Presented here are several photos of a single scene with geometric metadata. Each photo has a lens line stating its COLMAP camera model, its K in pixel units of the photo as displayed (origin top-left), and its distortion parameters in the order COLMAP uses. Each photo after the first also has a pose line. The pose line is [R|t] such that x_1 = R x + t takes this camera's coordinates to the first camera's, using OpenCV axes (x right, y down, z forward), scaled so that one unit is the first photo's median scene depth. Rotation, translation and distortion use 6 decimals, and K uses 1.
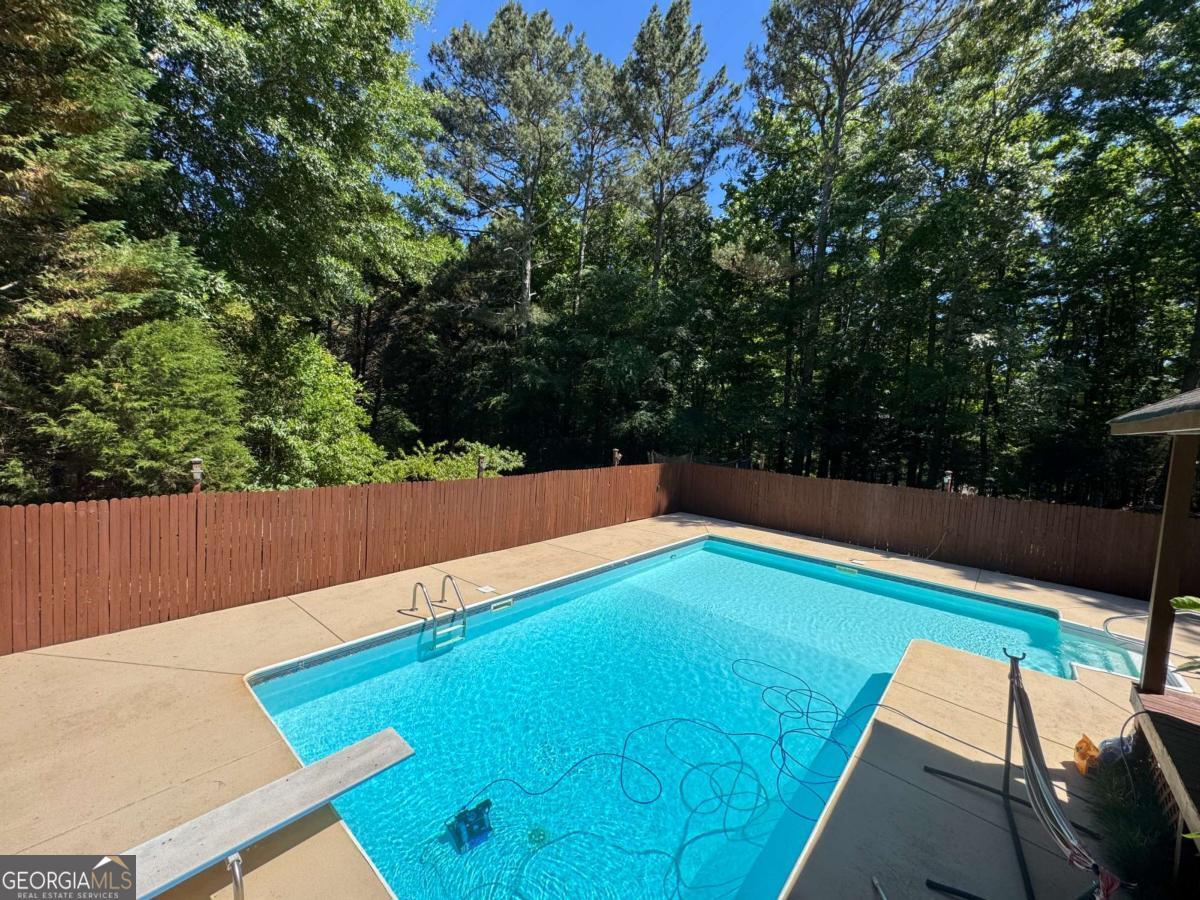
lens RADIAL K [[478.9, 0, 603.4], [0, 478.9, 450.4], [0, 0, 1]] dist [-0.003323, -0.000316]
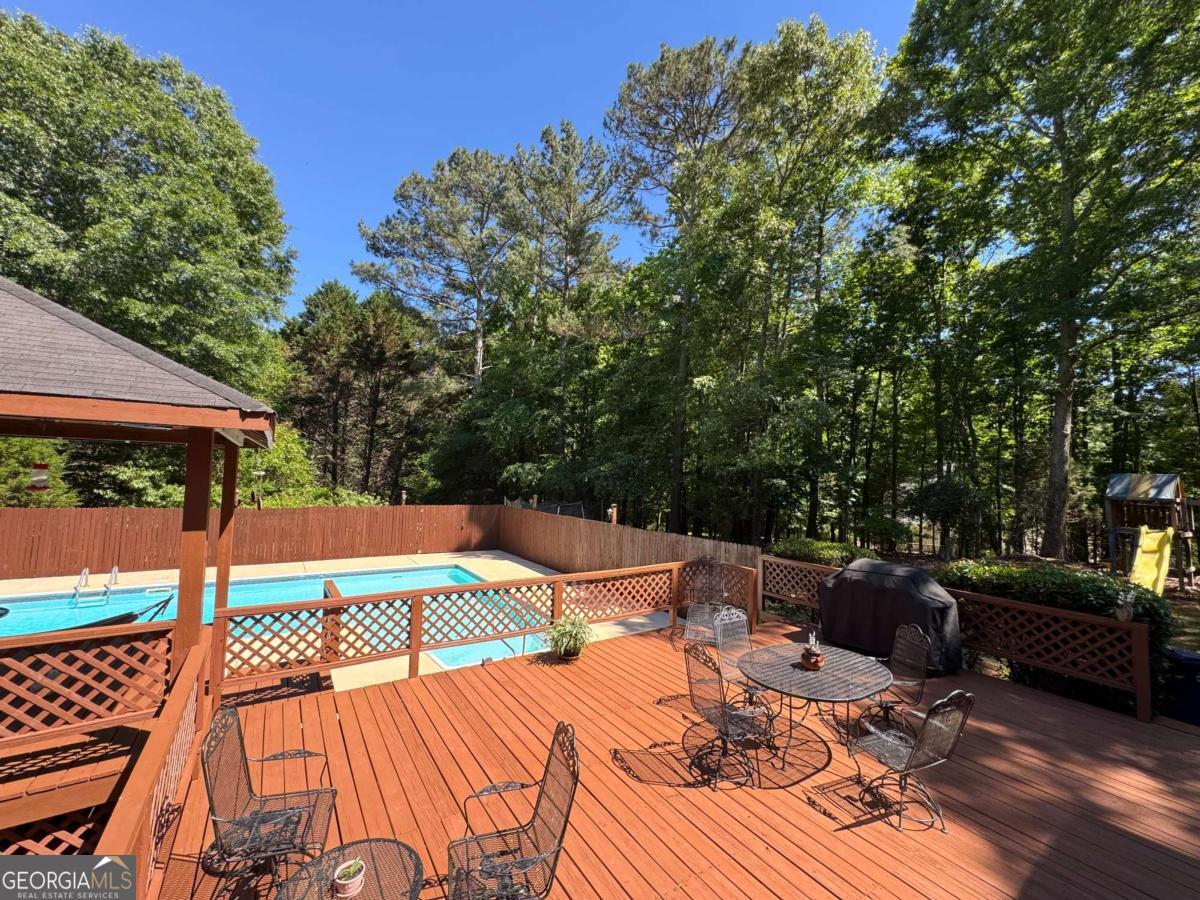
lens RADIAL K [[478.9, 0, 605.6], [0, 478.9, 452.5], [0, 0, 1]] dist [-0.003323, -0.000316]
pose [[0.967019, -0.035435, -0.252229, 0.740558], [0.003309, 0.991939, -0.126671, 0.048828], [0.254684, 0.121659, 0.959341, -0.042453]]
